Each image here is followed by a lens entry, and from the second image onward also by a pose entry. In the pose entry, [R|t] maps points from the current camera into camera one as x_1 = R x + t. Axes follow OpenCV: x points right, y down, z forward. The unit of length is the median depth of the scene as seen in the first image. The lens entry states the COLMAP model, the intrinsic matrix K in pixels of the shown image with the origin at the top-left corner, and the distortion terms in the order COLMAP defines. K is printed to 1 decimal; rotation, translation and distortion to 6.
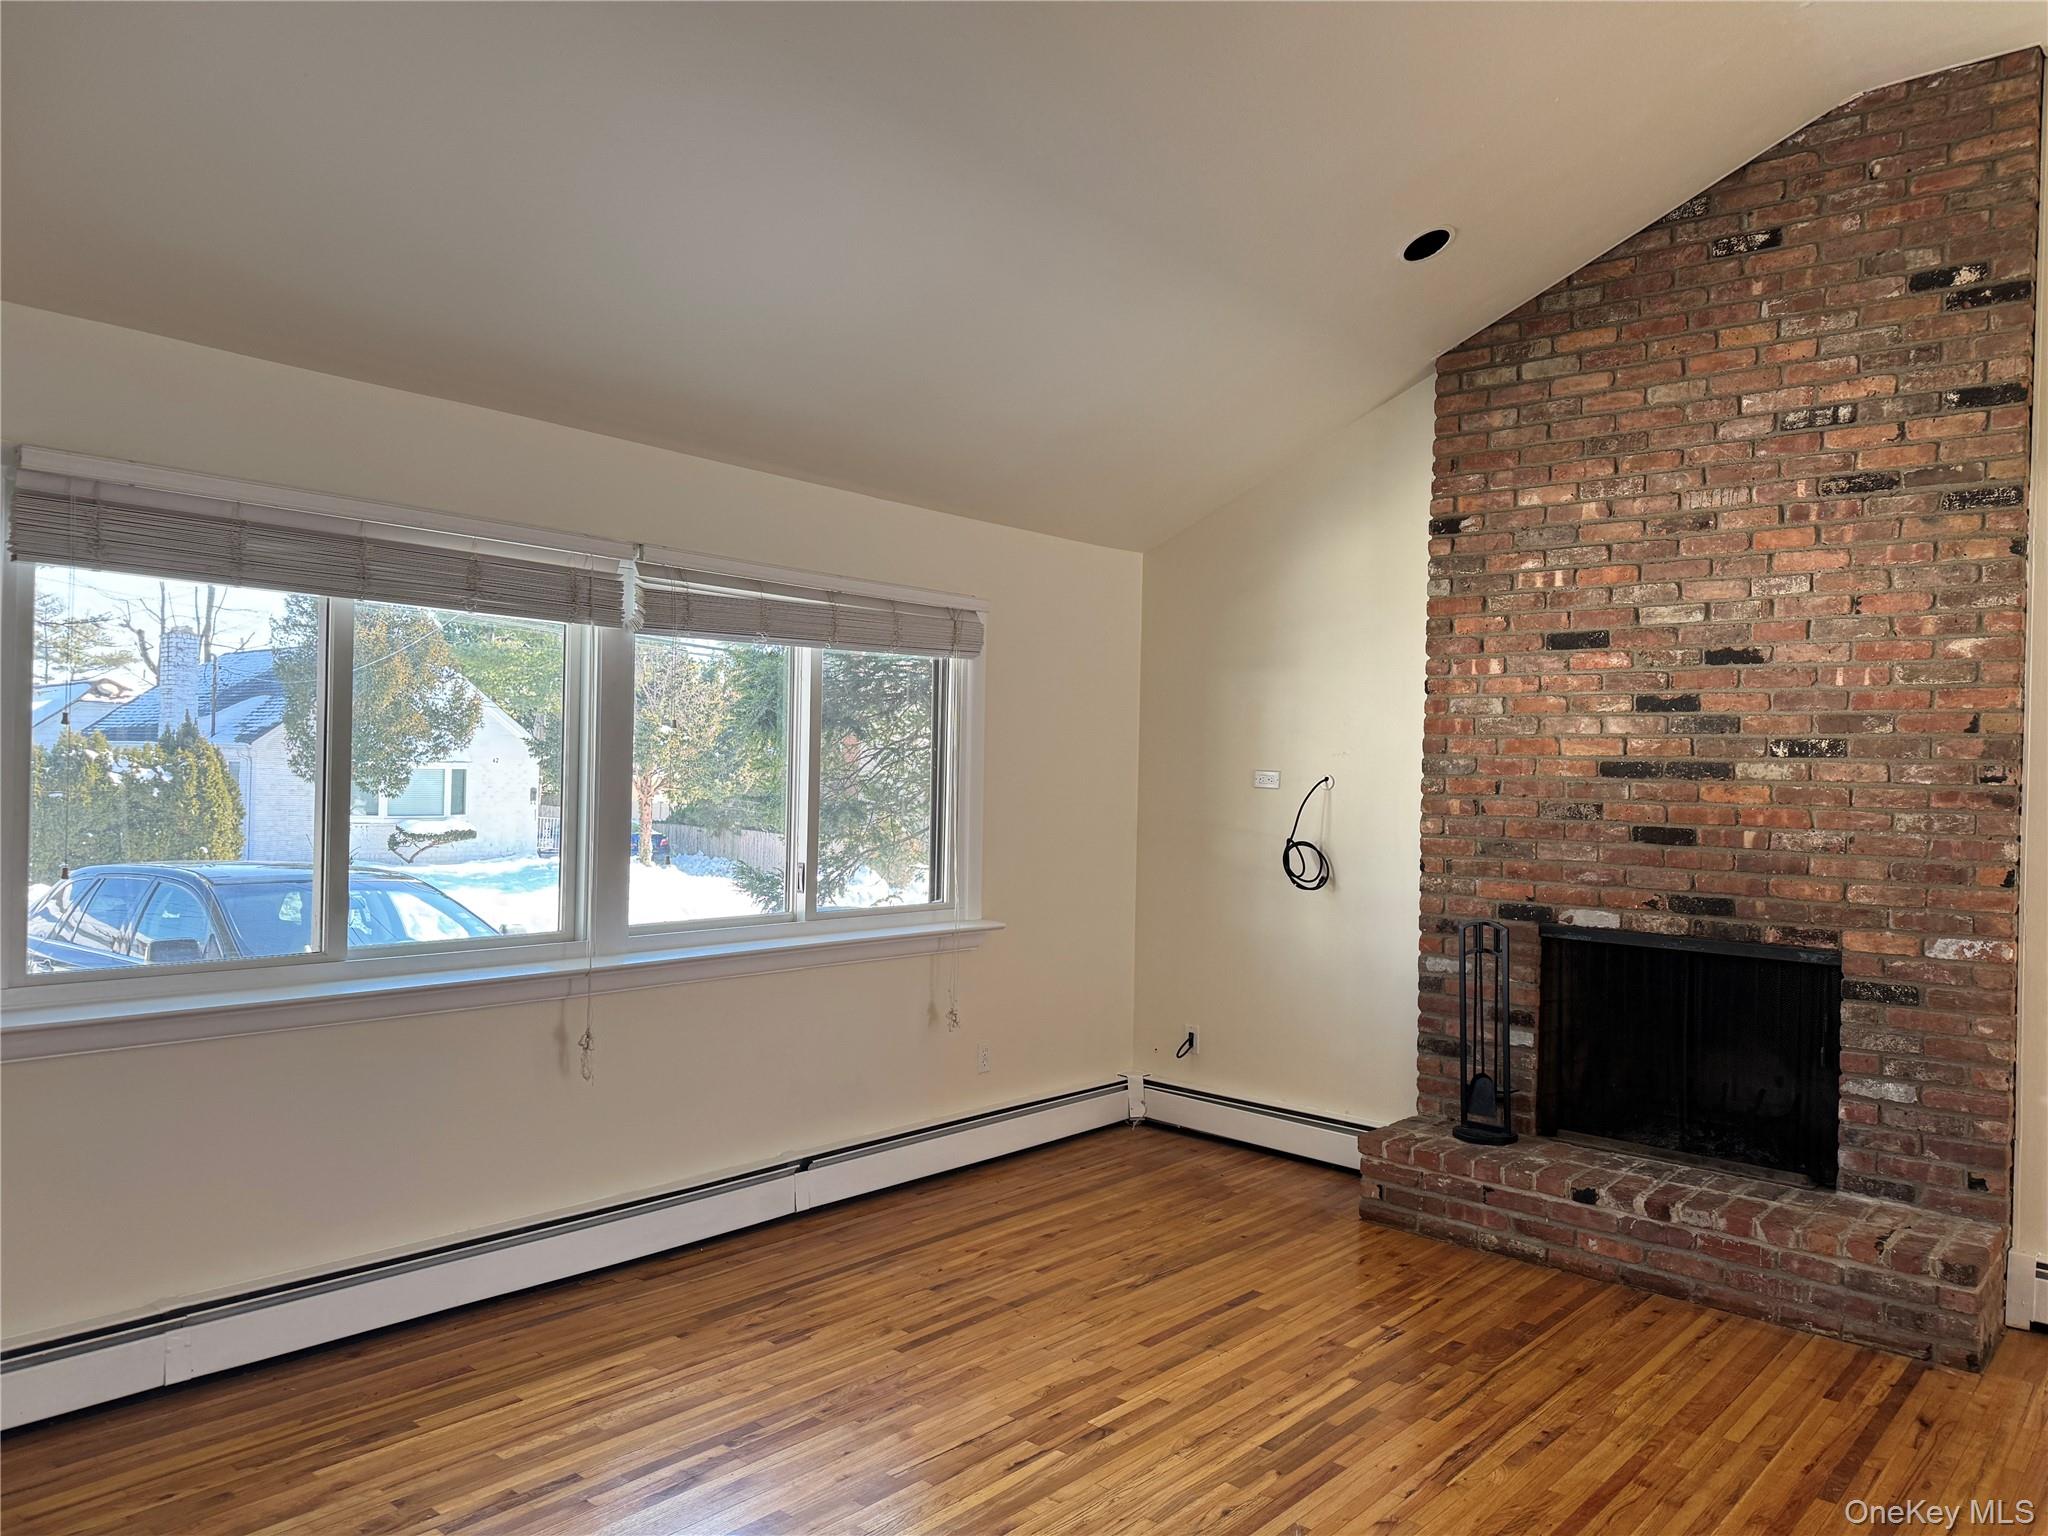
lens RADIAL K [[1450.1, 0, 1024.0], [0, 1450.1, 768.0], [0, 0, 1]] dist [0.050131, -0.056209]
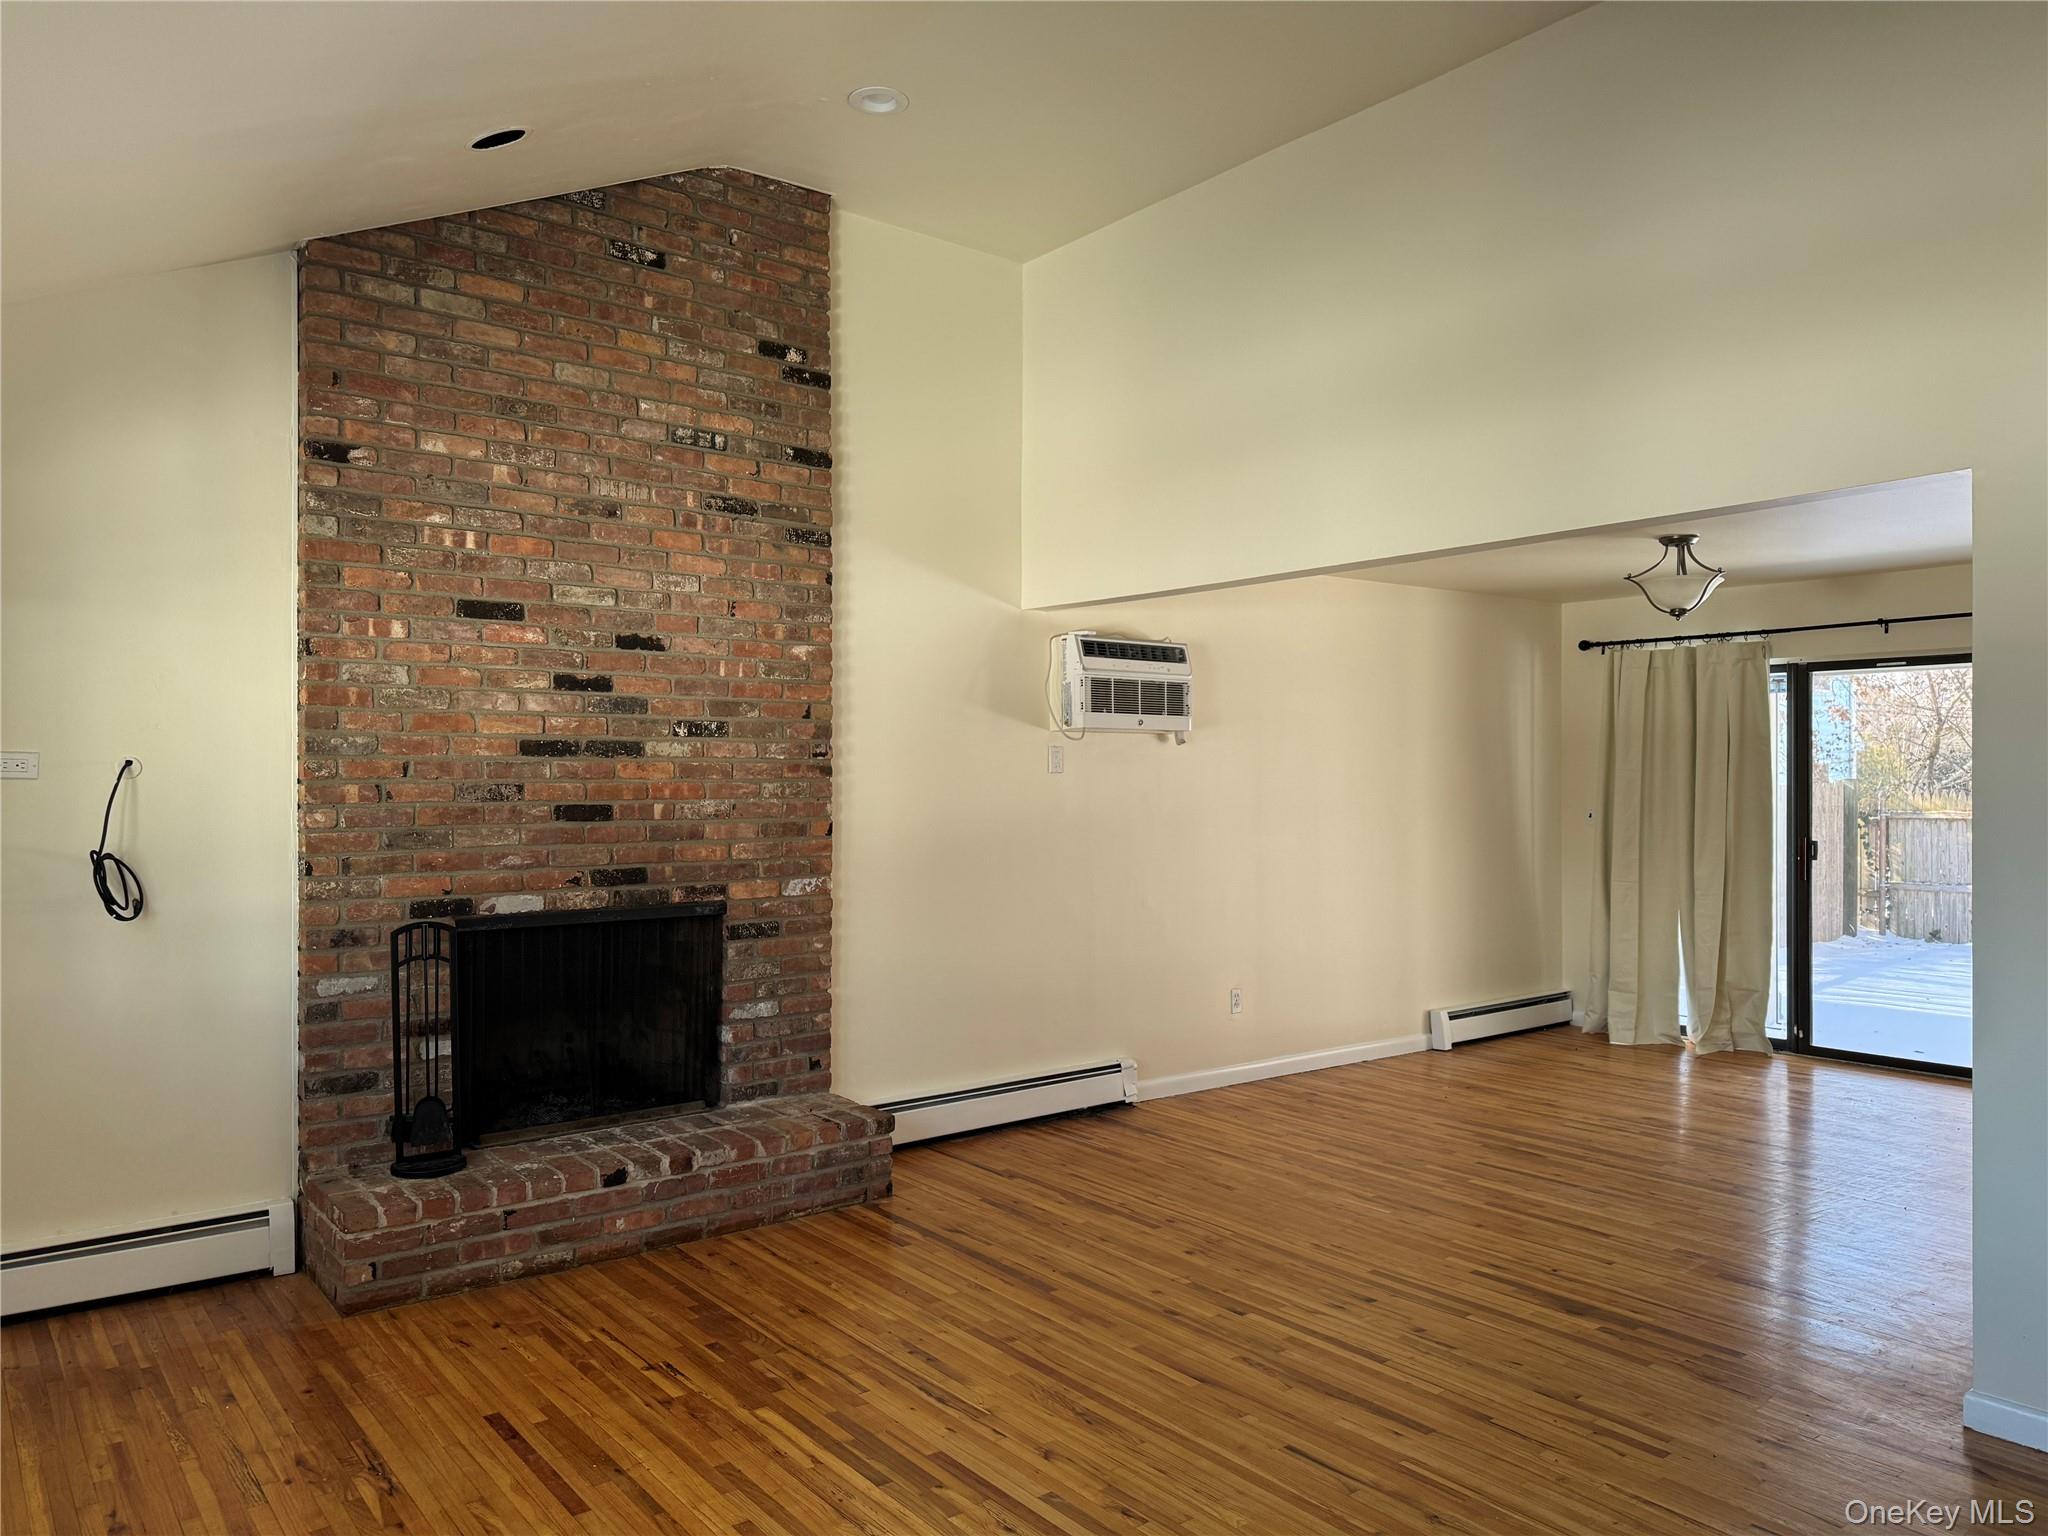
lens RADIAL K [[1408.8, 0, 1016.1], [0, 1408.8, 778.3], [0, 0, 1]] dist [0.181379, -0.325166]
pose [[0.190215, -0.025473, 0.981412, -0.511904], [0.002748, 0.999673, 0.025415, -0.002397], [-0.981739, -0.002137, 0.190223, 0.544367]]
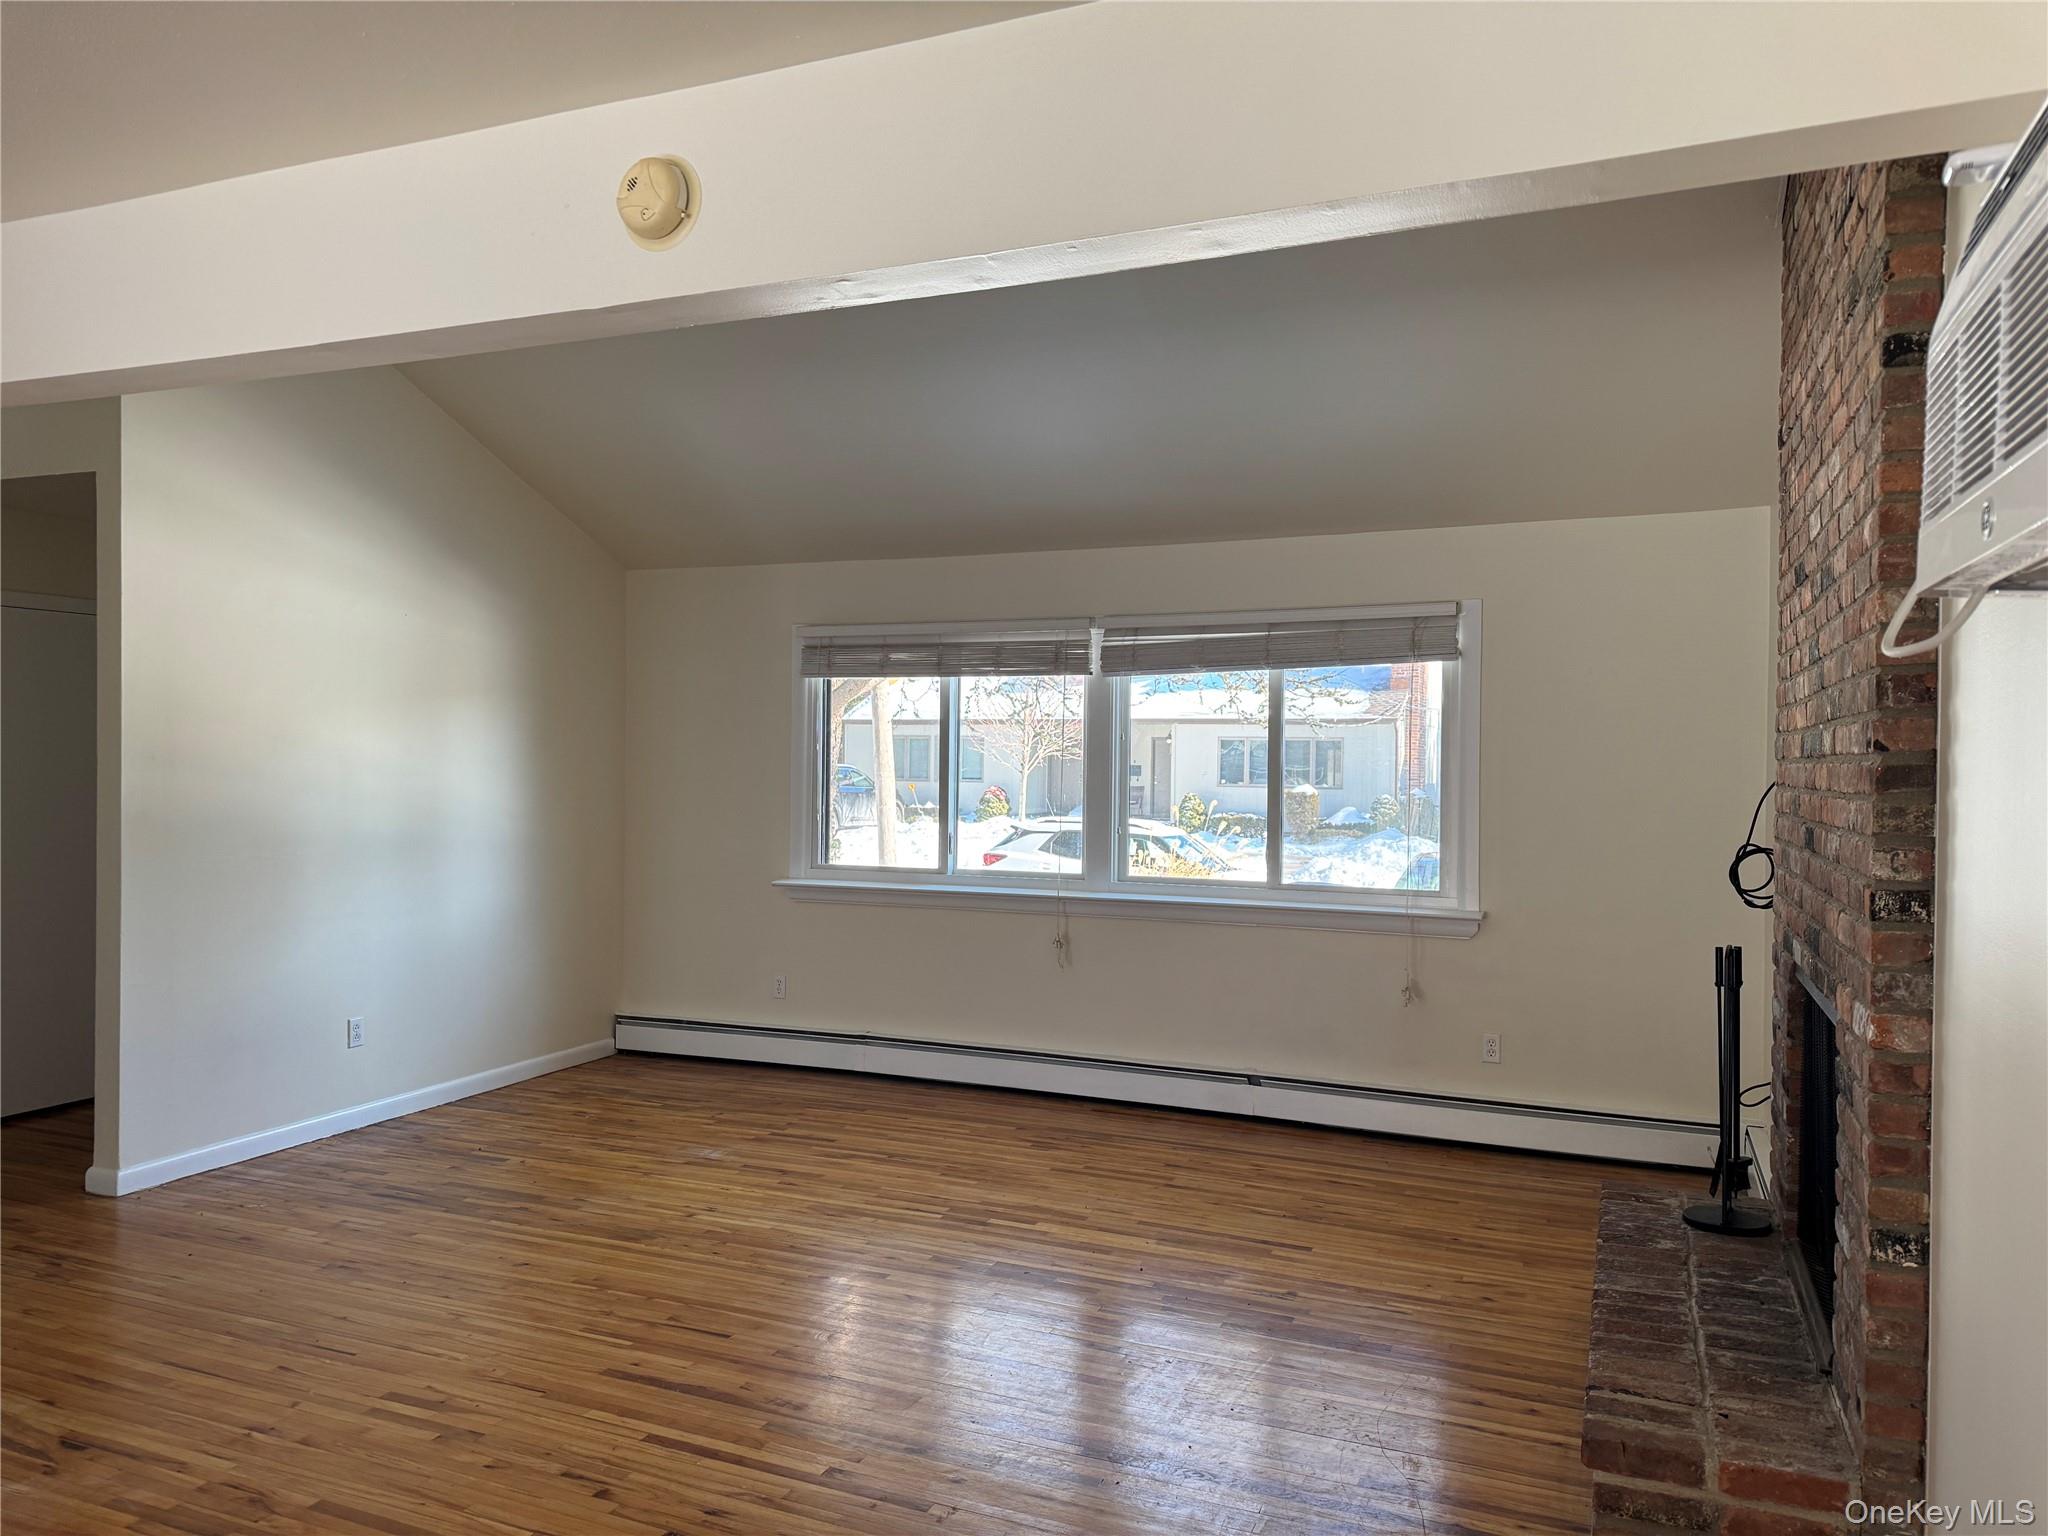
lens RADIAL K [[1408.8, 0, 1016.1], [0, 1408.8, 778.3], [0, 0, 1]] dist [0.181379, -0.325166]
pose [[0.314280, -0.012159, -0.949252, 1.028436], [-0.006599, 0.999866, -0.014992, 0.032584], [0.949307, 0.010976, 0.314158, 0.441348]]
